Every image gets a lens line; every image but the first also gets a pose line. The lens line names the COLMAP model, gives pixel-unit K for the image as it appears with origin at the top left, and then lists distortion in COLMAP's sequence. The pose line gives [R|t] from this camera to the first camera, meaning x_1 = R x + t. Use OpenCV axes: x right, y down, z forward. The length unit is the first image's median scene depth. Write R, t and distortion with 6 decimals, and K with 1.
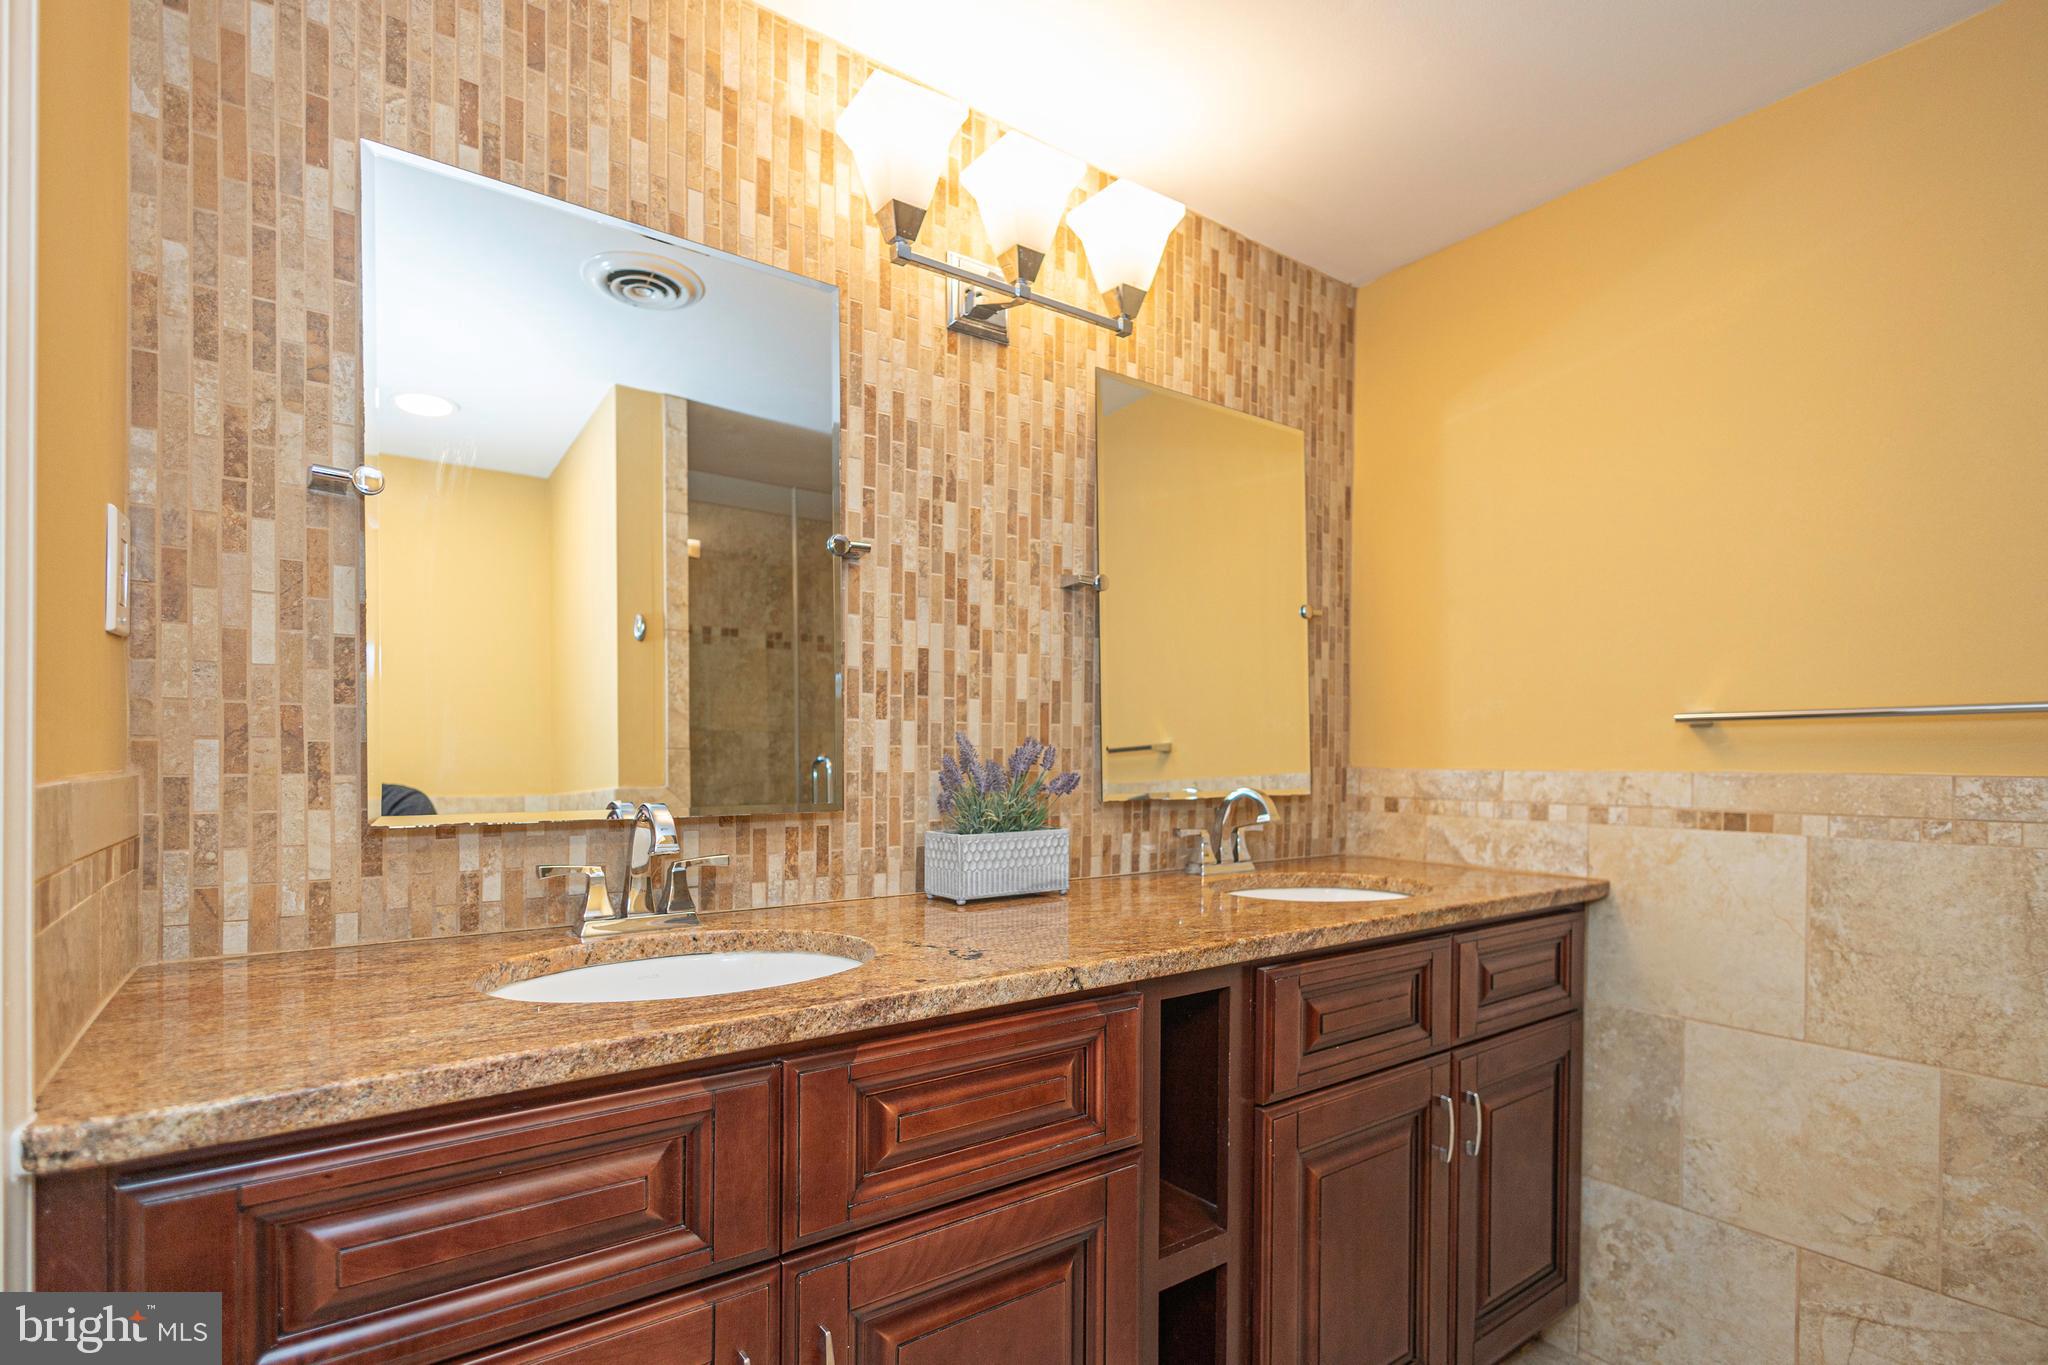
lens RADIAL K [[960.8, 0, 990.3], [0, 960.8, 747.9], [0, 0, 1]] dist [0.010035, -0.002610]
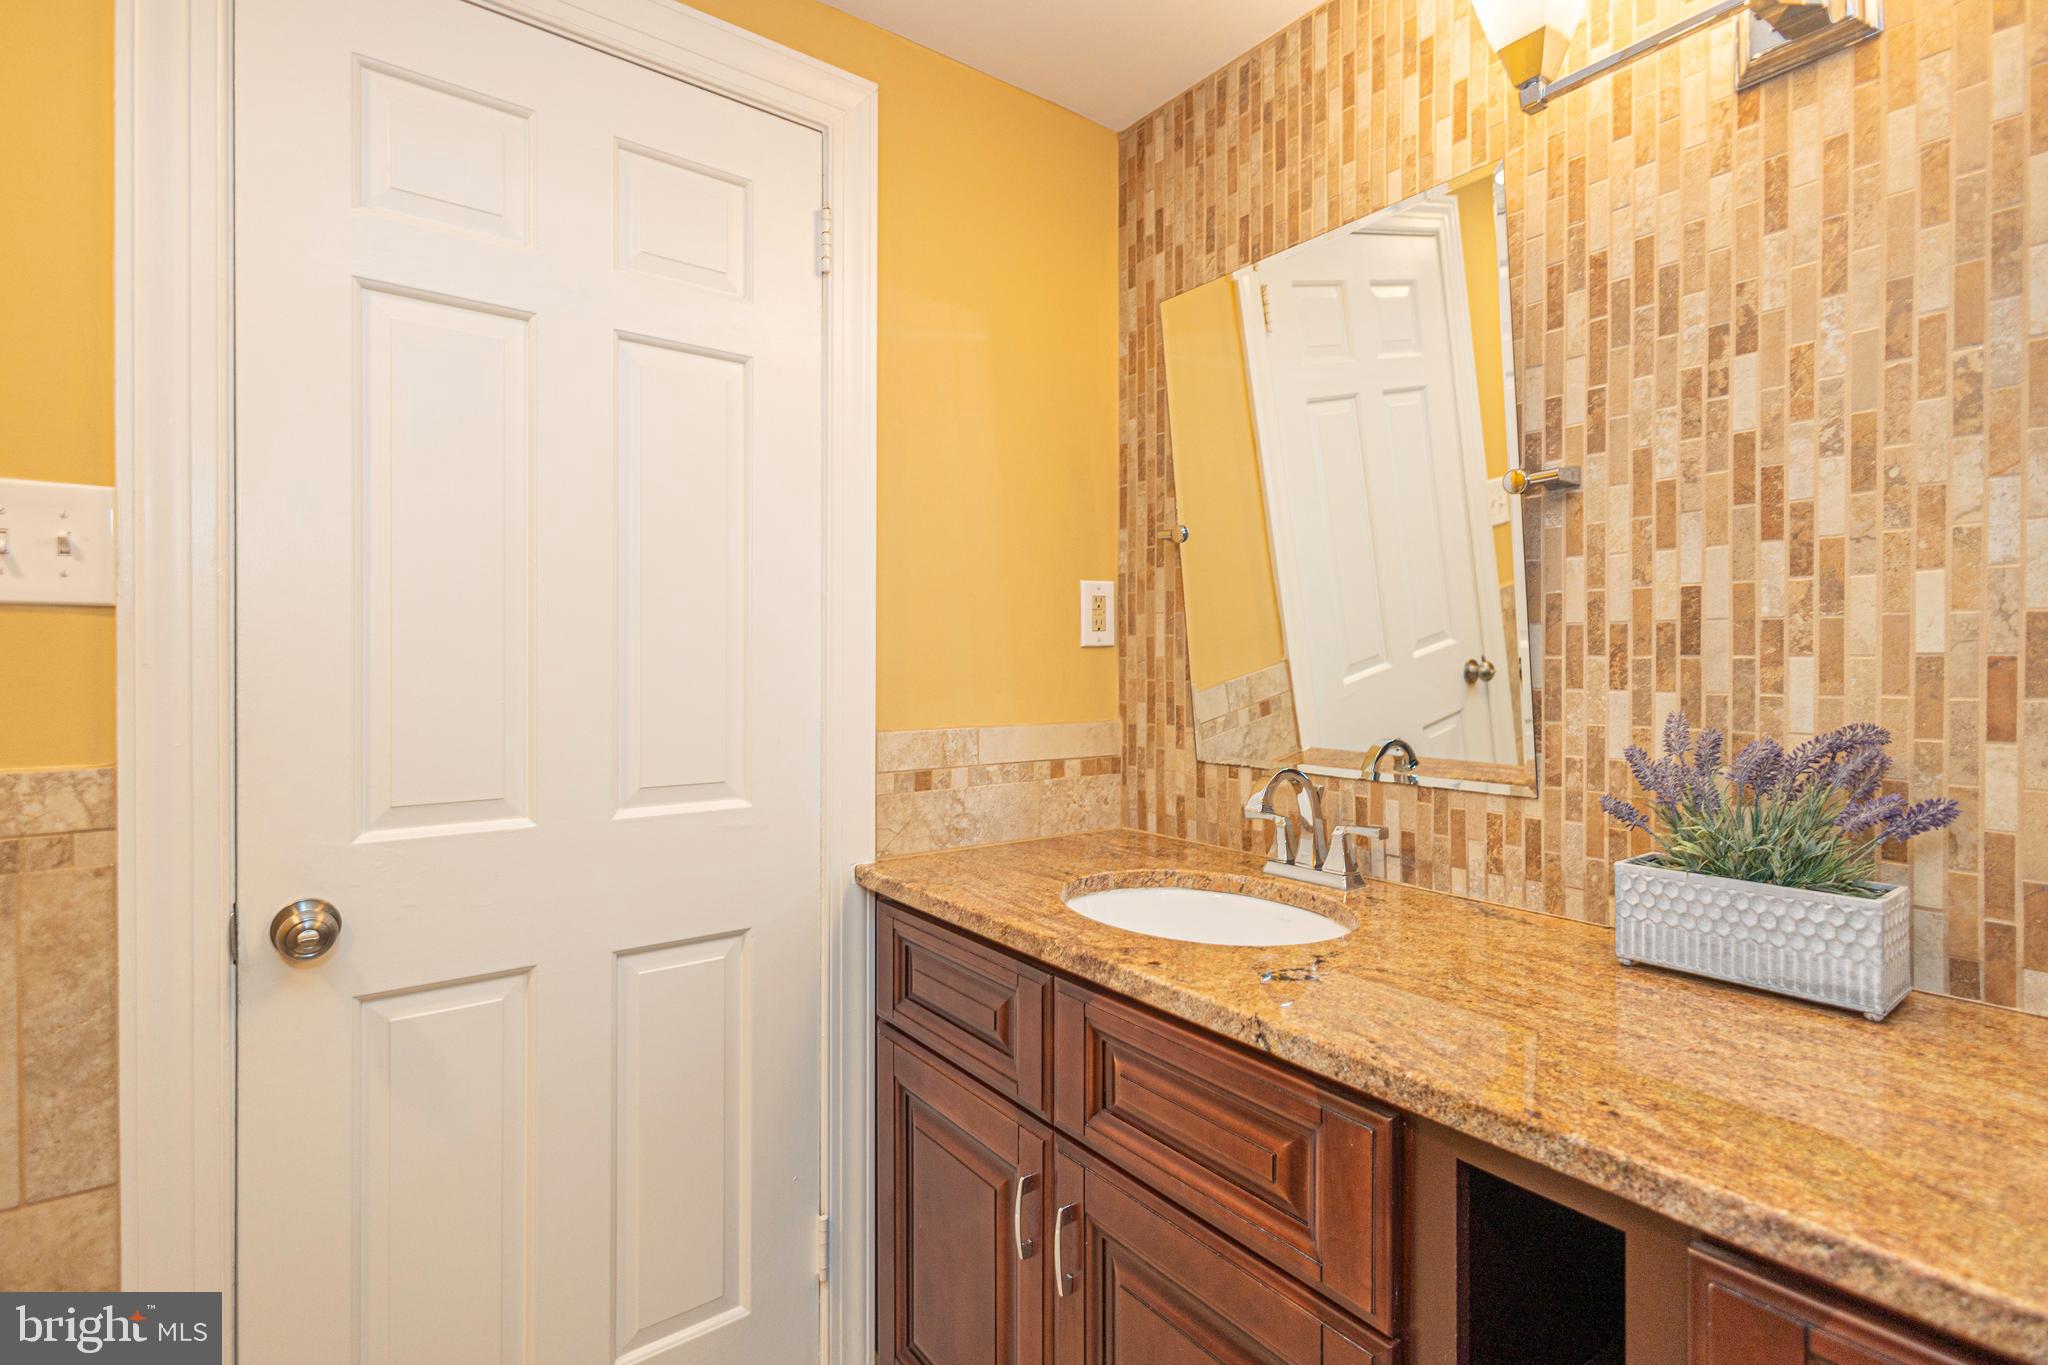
lens RADIAL K [[960.8, 0, 1049.6], [0, 960.8, 643.8], [0, 0, 1]] dist [0.010035, -0.002610]
pose [[0.051414, -0.024144, -0.998386, 0.578162], [0.008536, 0.999682, -0.023735, -0.048682], [0.998641, -0.007302, 0.051603, 0.493505]]
